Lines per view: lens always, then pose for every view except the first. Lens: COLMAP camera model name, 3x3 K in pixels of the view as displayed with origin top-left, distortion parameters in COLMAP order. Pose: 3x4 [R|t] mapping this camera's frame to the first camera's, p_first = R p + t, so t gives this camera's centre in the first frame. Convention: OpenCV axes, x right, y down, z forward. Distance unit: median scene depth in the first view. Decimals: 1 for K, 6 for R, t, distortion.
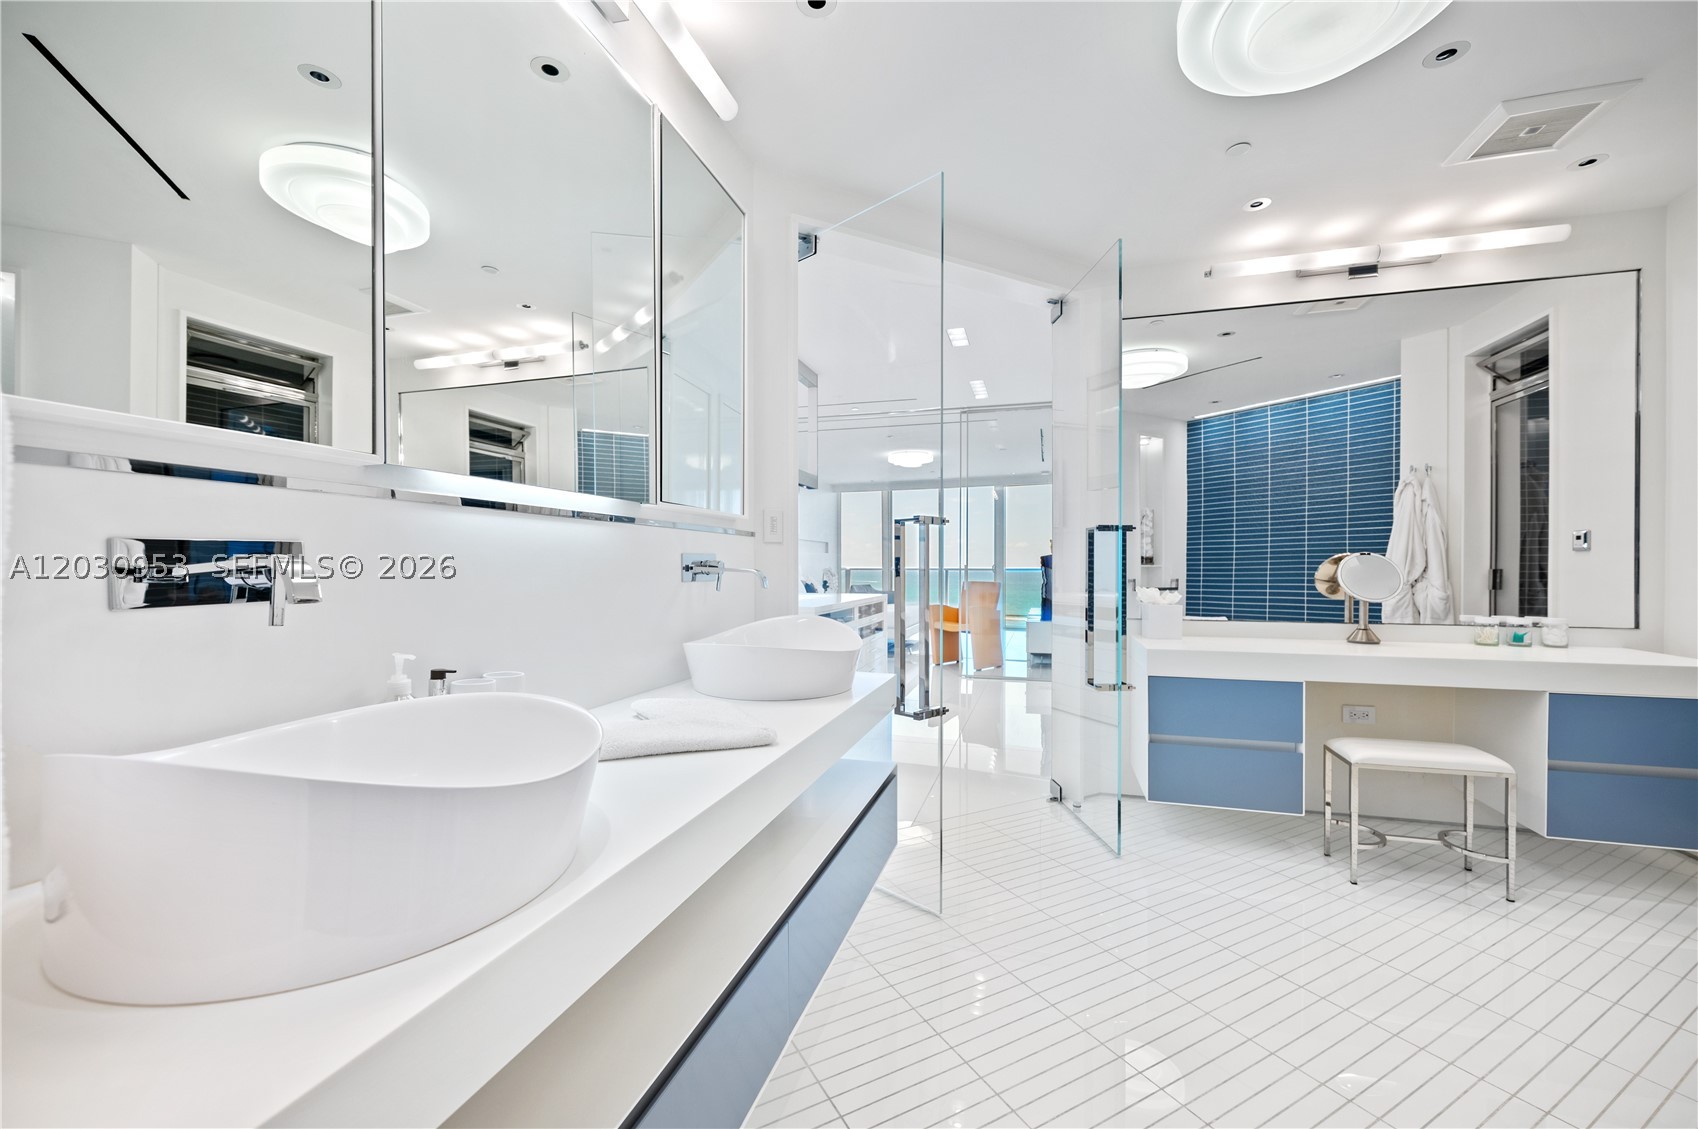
lens RADIAL K [[678.9, 0, 847.9], [0, 678.9, 570.5], [0, 0, 1]] dist [-0.003430, 0.000232]
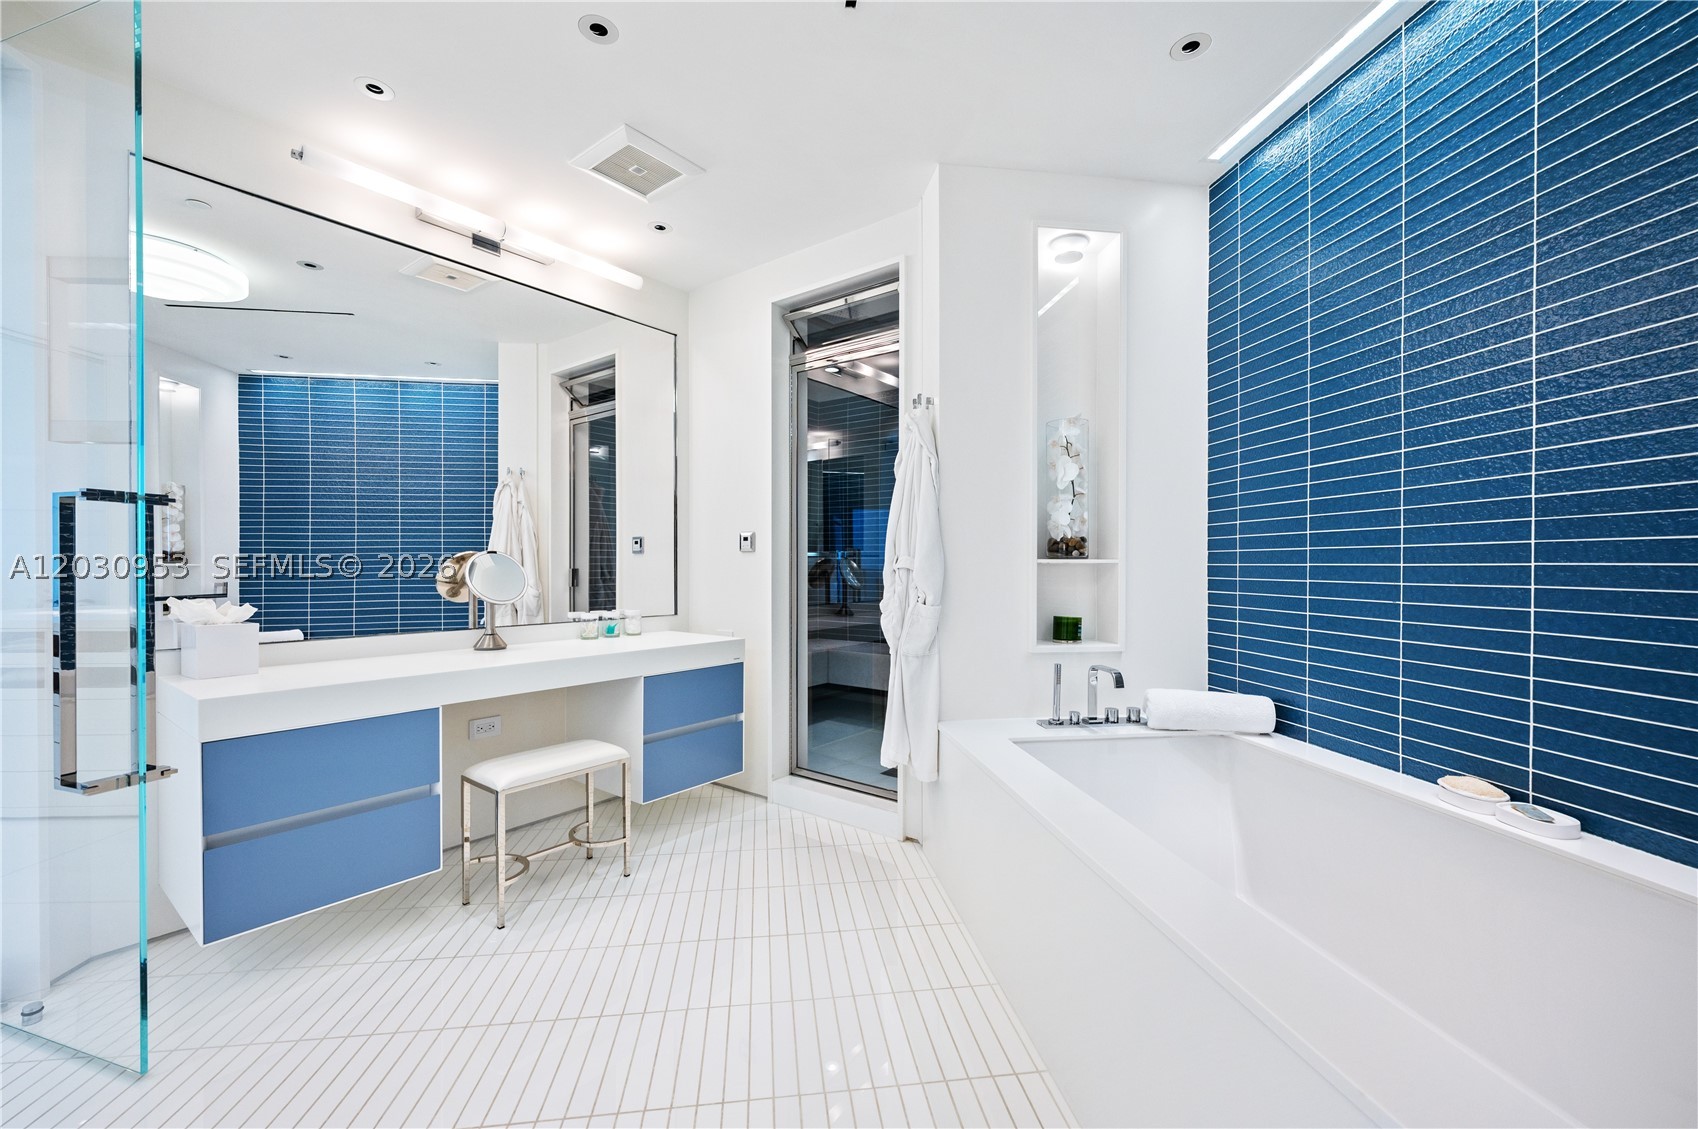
lens RADIAL K [[678.9, 0, 847.9], [0, 678.9, 570.5], [0, 0, 1]] dist [-0.003430, 0.000232]
pose [[0.353316, -0.005257, 0.935489, 0.071019], [0.004136, 0.999983, 0.004058, -0.001515], [-0.935495, 0.002435, 0.353332, 0.218190]]
